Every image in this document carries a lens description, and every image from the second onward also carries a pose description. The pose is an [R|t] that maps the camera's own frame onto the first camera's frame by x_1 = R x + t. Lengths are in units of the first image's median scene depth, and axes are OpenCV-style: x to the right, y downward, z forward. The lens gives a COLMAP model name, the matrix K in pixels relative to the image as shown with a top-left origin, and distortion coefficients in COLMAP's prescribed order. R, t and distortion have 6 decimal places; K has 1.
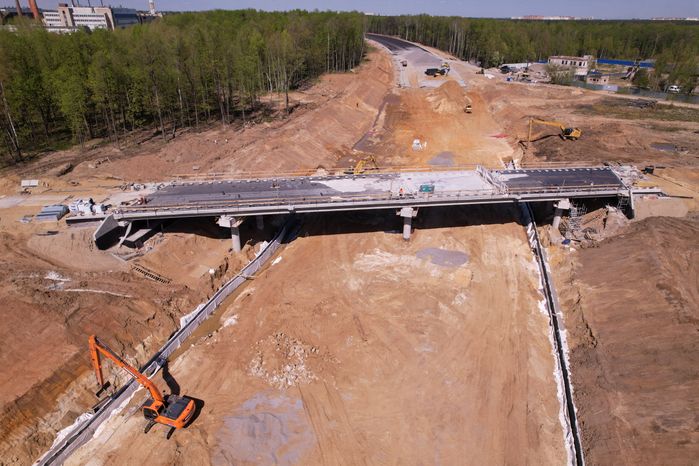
lens RADIAL K [[454.5, 0, 348.1], [0, 454.5, 234.0], [0, 0, 1]] dist [-0.094808, 0.090166]
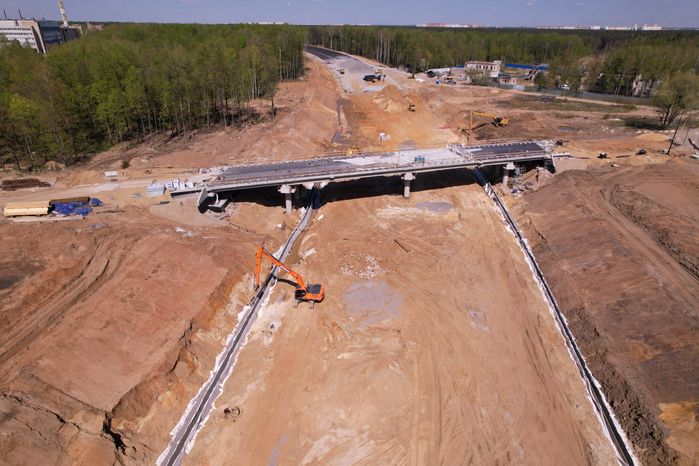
lens RADIAL K [[454.5, 0, 348.1], [0, 454.5, 234.0], [0, 0, 1]] dist [-0.094808, 0.090166]
pose [[0.983054, -0.081048, 0.164426, -0.264782], [0.083653, 0.996455, -0.008974, 0.111487], [-0.163116, 0.022576, 0.986349, -0.311677]]
